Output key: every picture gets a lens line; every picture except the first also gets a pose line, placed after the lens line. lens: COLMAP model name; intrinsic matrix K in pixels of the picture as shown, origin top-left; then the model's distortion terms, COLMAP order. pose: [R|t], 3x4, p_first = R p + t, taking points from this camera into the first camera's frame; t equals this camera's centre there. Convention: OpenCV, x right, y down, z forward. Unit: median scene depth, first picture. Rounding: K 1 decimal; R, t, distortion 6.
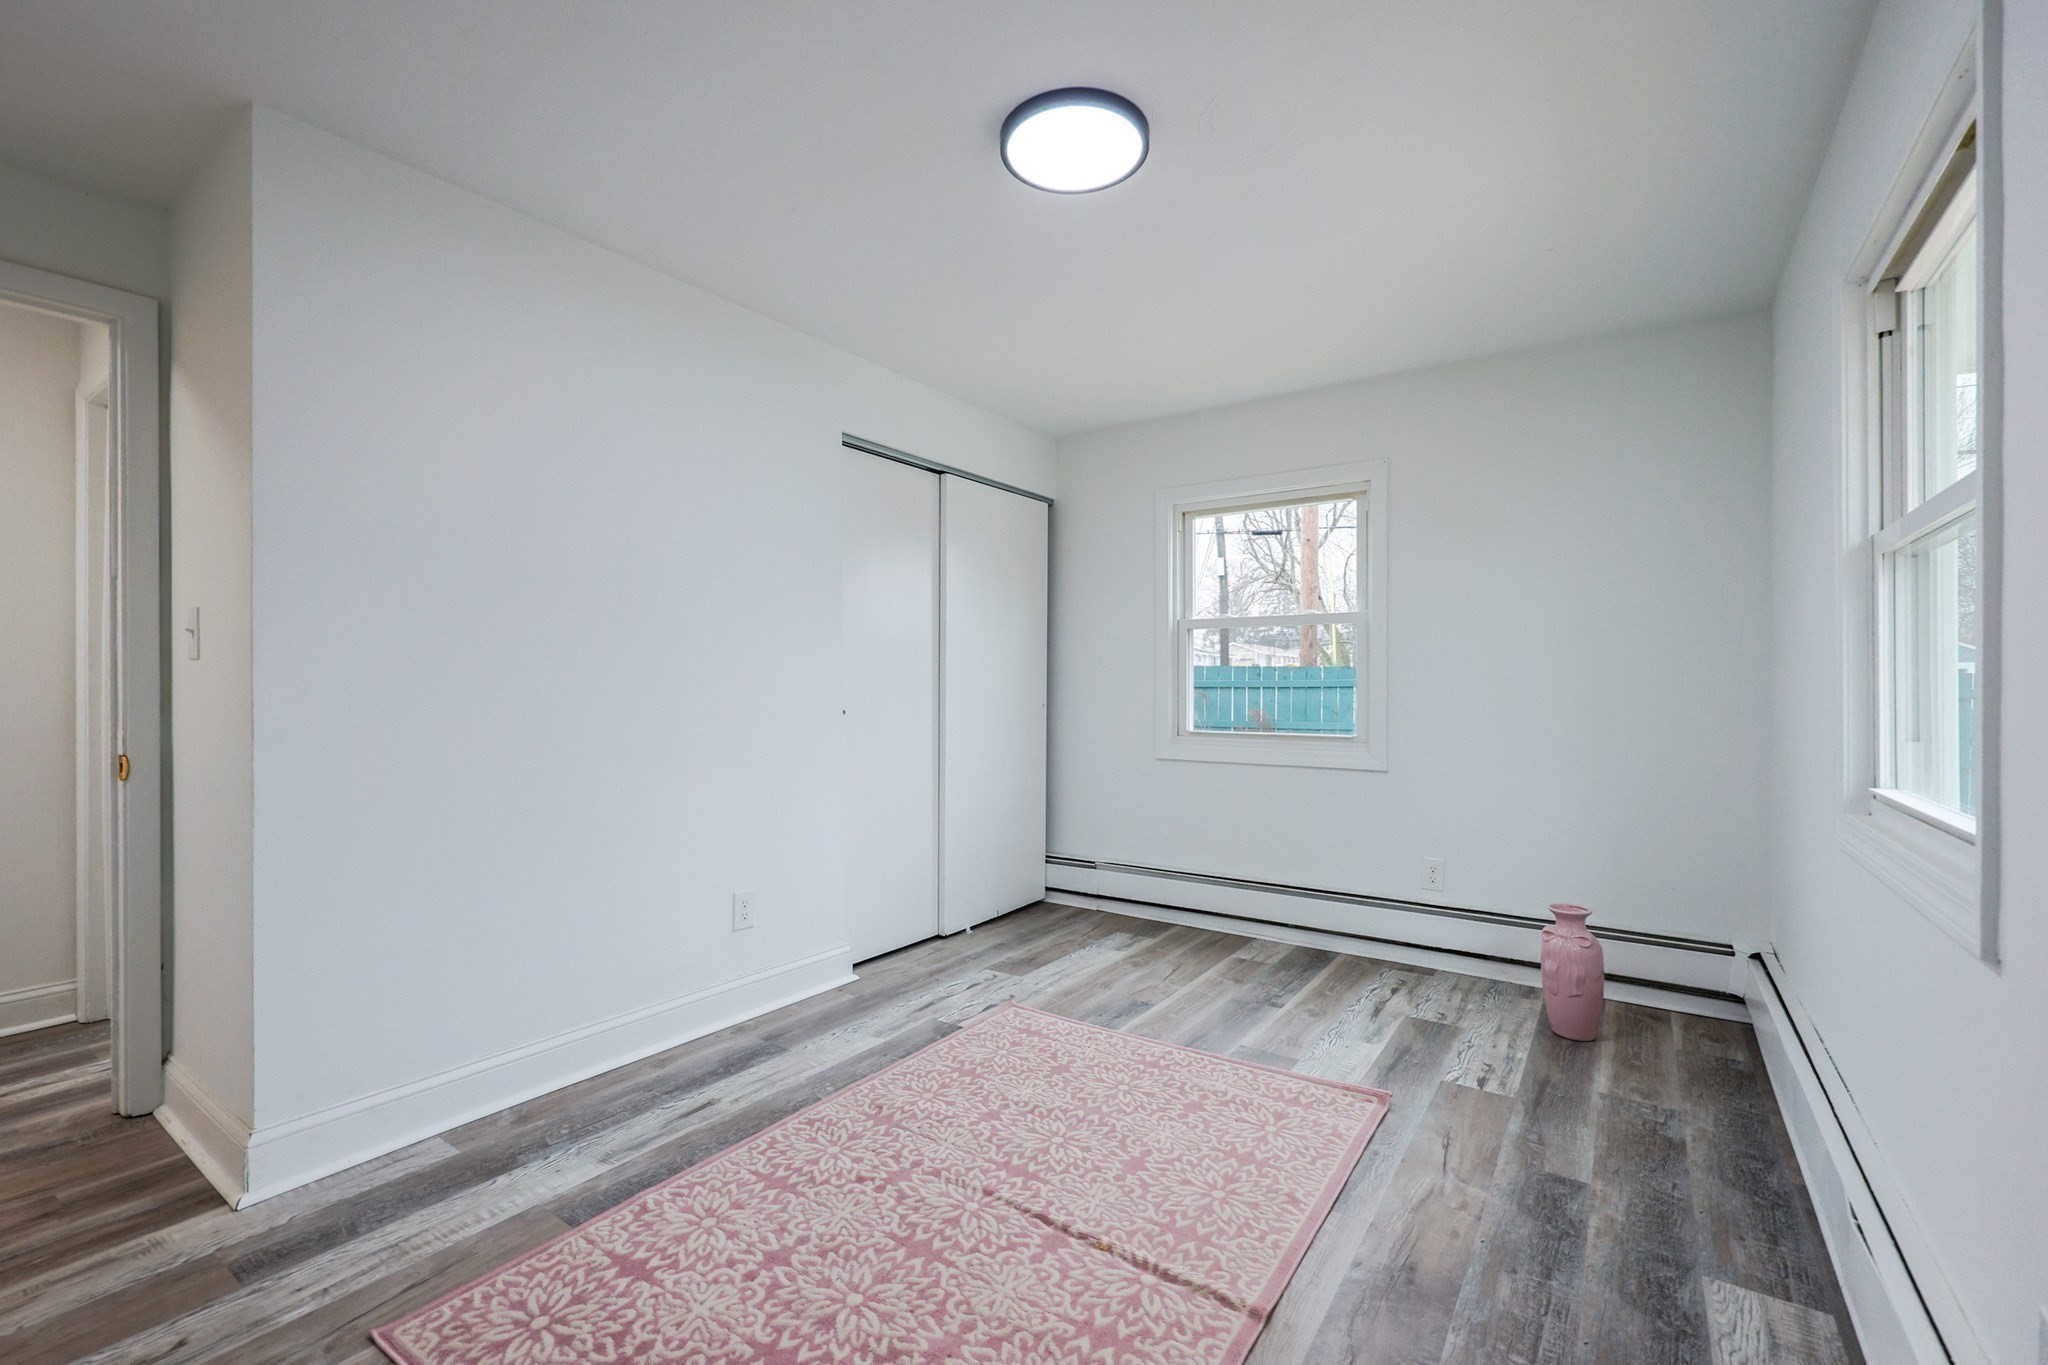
lens RADIAL K [[885.2, 0, 1032.0], [0, 885.2, 683.4], [0, 0, 1]] dist [0.001893, 0.000959]
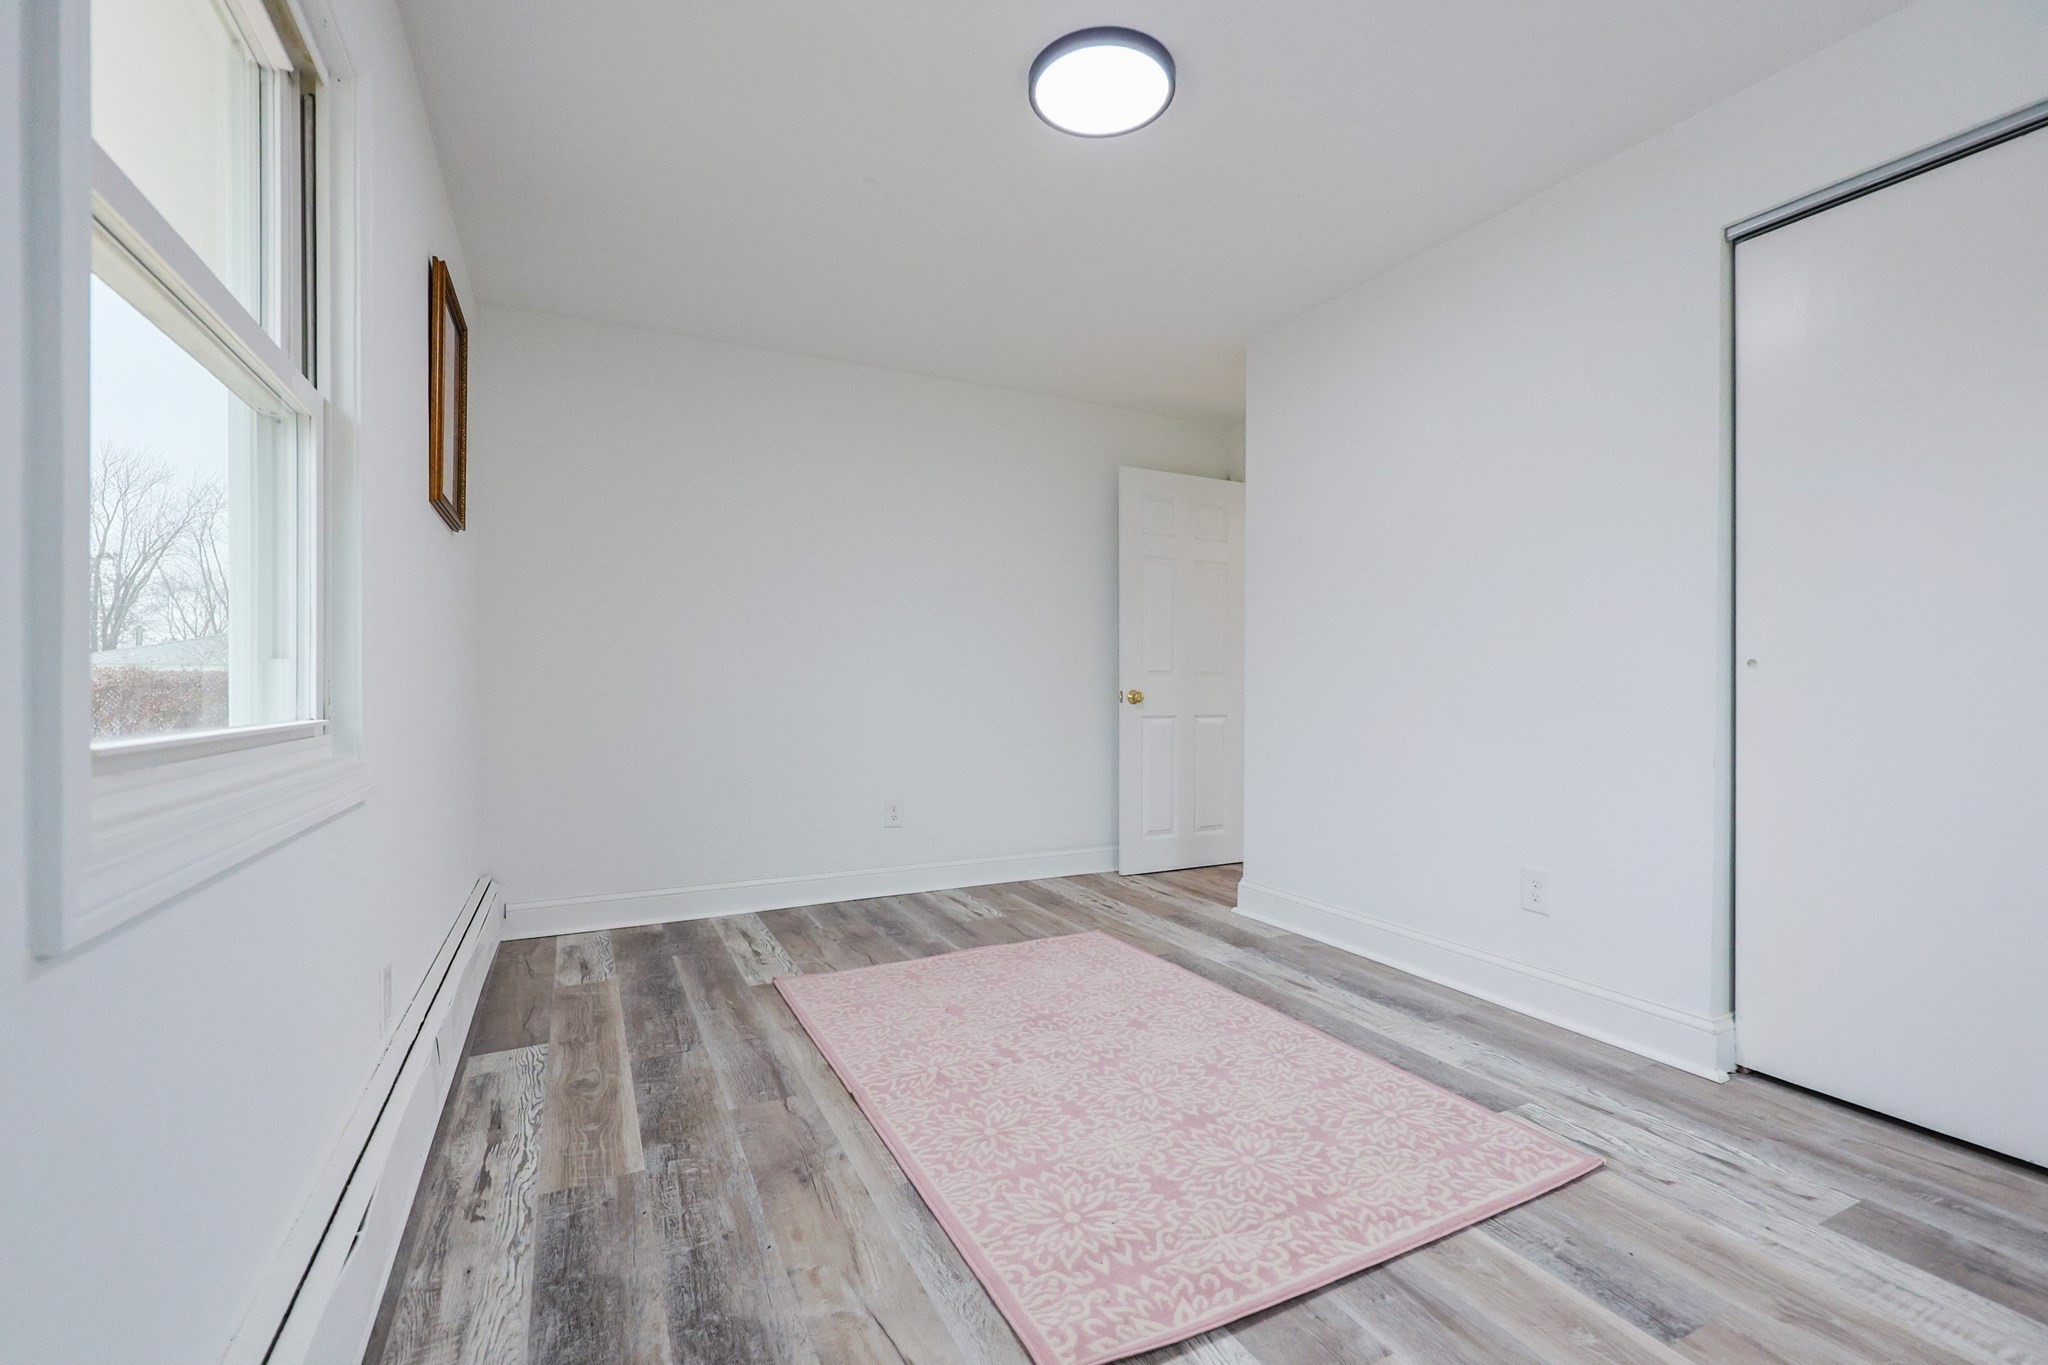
lens RADIAL K [[885.2, 0, 1026.4], [0, 885.2, 686.8], [0, 0, 1]] dist [0.001893, 0.000959]
pose [[-0.481898, -0.002478, -0.876224, 0.921827], [0.000742, 0.999994, -0.003237, 0.075182], [0.876227, -0.002210, -0.481894, 1.320119]]
